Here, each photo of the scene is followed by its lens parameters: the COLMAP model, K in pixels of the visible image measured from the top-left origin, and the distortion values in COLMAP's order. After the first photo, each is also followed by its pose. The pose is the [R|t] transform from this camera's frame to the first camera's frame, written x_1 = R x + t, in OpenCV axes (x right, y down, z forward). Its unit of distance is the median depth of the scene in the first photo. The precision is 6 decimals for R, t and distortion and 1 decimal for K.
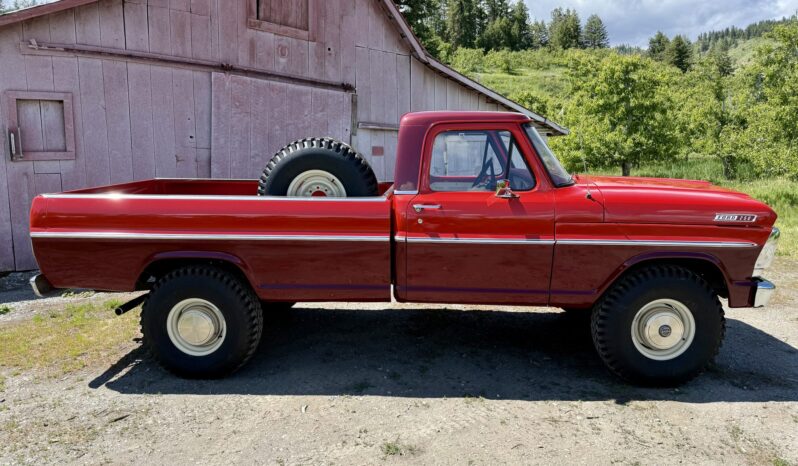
lens RADIAL K [[572.4, 0, 402.6], [0, 572.4, 230.6], [0, 0, 1]] dist [0.055024, -0.081593]
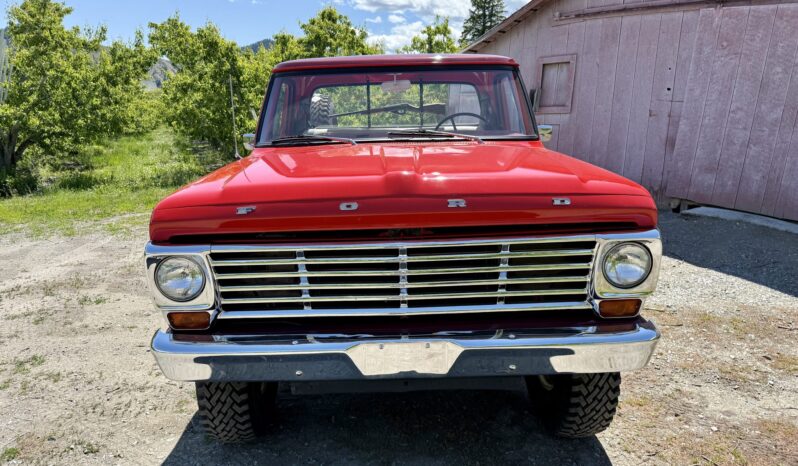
lens RADIAL K [[572.4, 0, 381.0], [0, 572.4, 225.3], [0, 0, 1]] dist [0.055024, -0.081593]
pose [[0.030669, 0.198996, -0.979520, 0.761904], [-0.129796, 0.972476, 0.193501, -0.101695], [0.991066, 0.121204, 0.055653, 0.755452]]
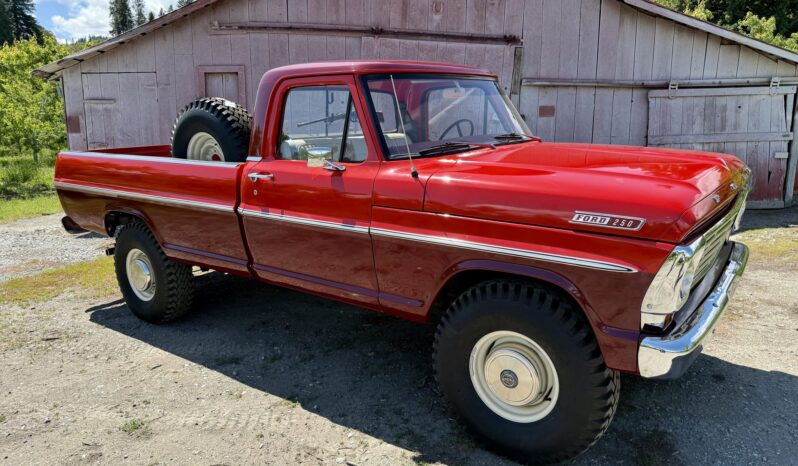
lens RADIAL K [[572.4, 0, 394.9], [0, 572.4, 233.5], [0, 0, 1]] dist [0.055024, -0.081593]
pose [[0.826763, 0.103681, -0.552913, 0.454458], [-0.066166, 0.993969, 0.087449, -0.029013], [0.558645, -0.035716, 0.828637, 0.245148]]
